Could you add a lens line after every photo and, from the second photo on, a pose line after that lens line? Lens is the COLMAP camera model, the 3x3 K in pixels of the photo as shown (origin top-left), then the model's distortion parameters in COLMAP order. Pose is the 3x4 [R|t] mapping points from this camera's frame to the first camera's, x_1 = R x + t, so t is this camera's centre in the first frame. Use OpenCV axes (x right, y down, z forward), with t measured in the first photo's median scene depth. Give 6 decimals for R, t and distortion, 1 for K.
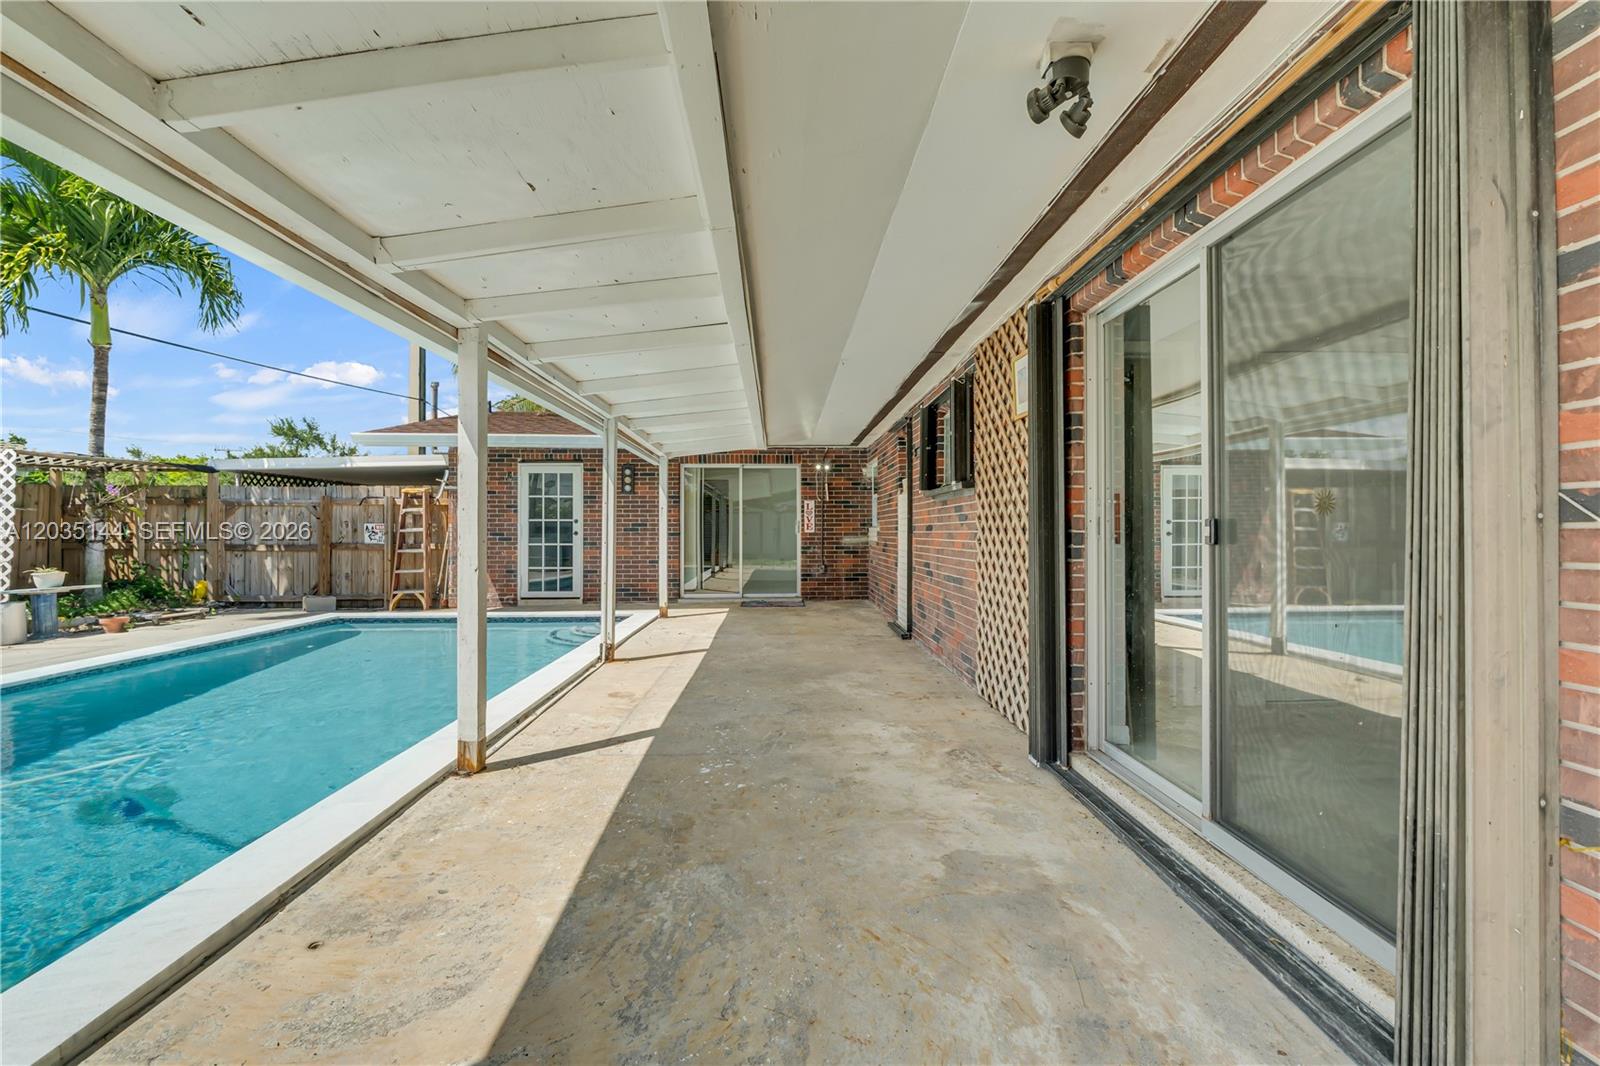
lens RADIAL K [[686.8, 0, 808.3], [0, 686.8, 521.8], [0, 0, 1]] dist [-0.004561, -0.000265]
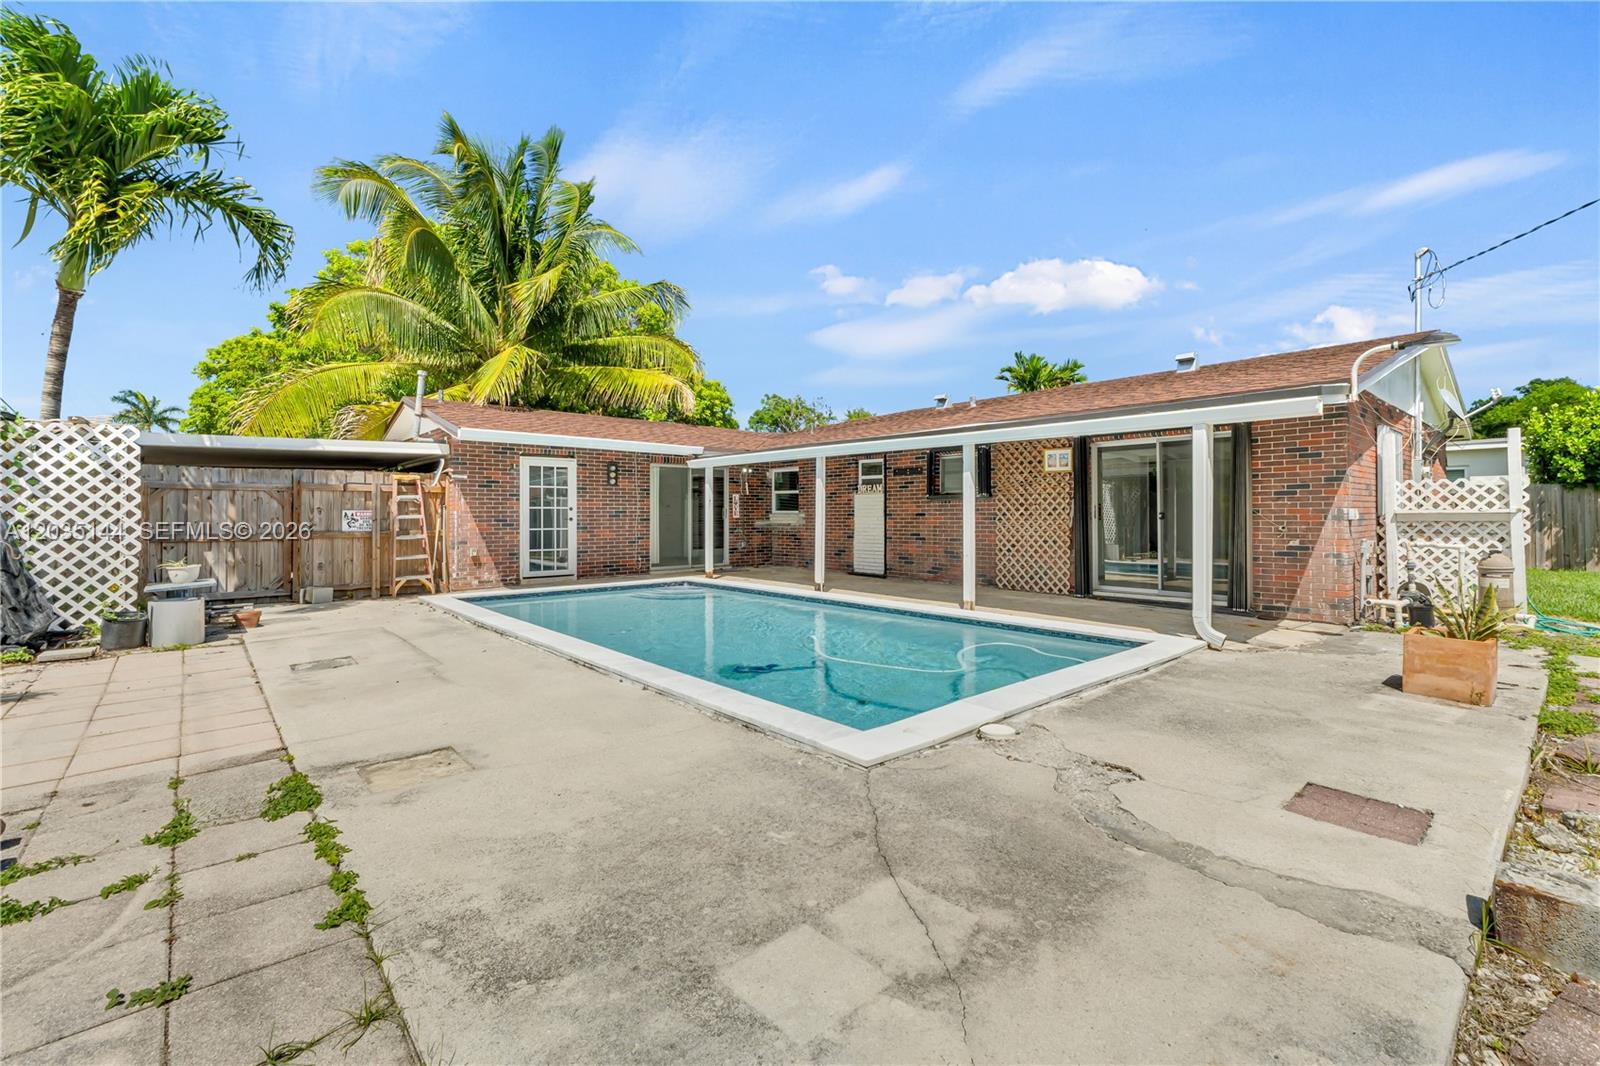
lens RADIAL K [[686.8, 0, 808.3], [0, 686.8, 521.8], [0, 0, 1]] dist [-0.004561, -0.000265]
pose [[0.779061, -0.008244, 0.626893, -0.750938], [-0.003565, 0.999839, 0.017580, -0.000834], [-0.626937, -0.015931, 0.778907, -0.155595]]
